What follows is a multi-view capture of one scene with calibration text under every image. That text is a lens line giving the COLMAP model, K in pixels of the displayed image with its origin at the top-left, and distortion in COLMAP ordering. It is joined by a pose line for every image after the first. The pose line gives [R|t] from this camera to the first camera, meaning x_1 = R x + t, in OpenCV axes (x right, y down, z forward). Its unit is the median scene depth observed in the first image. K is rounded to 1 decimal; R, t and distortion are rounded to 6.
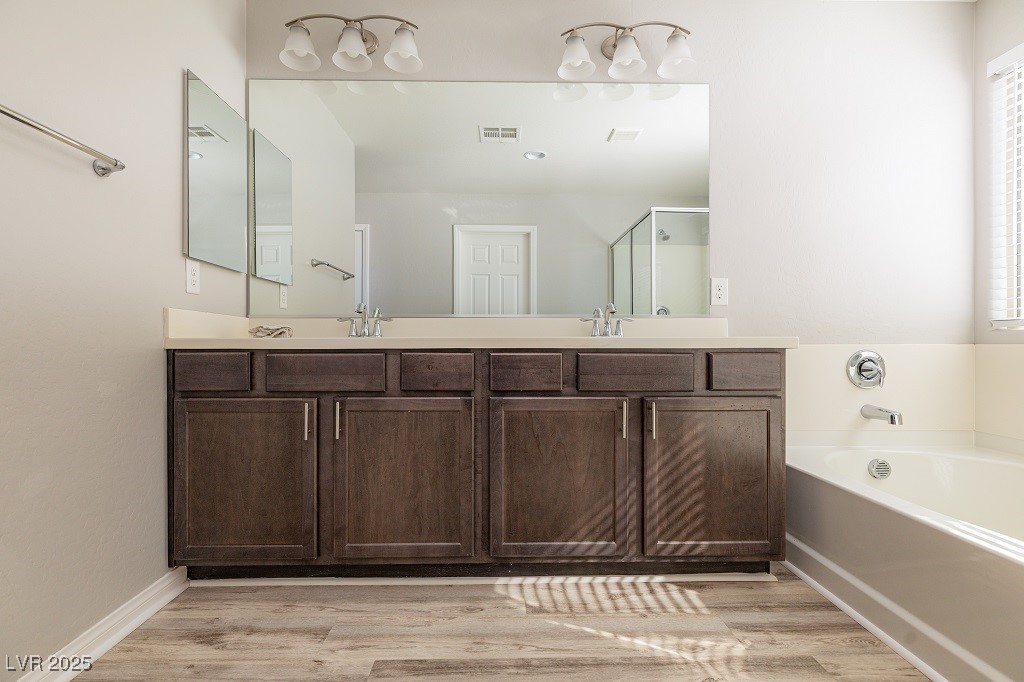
lens RADIAL K [[500.0, 0, 512.0], [0, 500.0, 341.0], [0, 0, 1]] dist [0.000547, 0.000345]
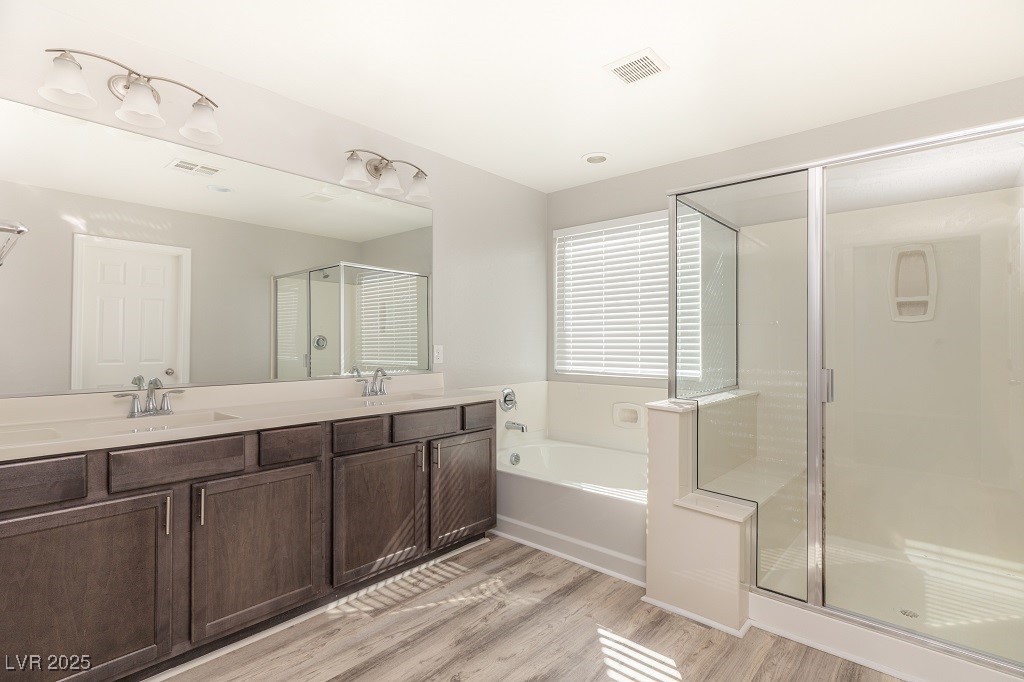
lens RADIAL K [[493.2, 0, 501.5], [0, 493.2, 341.3], [0, 0, 1]] dist [-0.001404, -0.000184]
pose [[0.690725, 0.002069, 0.723114, -0.640938], [-0.001512, 0.999998, -0.001417, -0.177953], [-0.723116, -0.000115, 0.690727, -0.146663]]
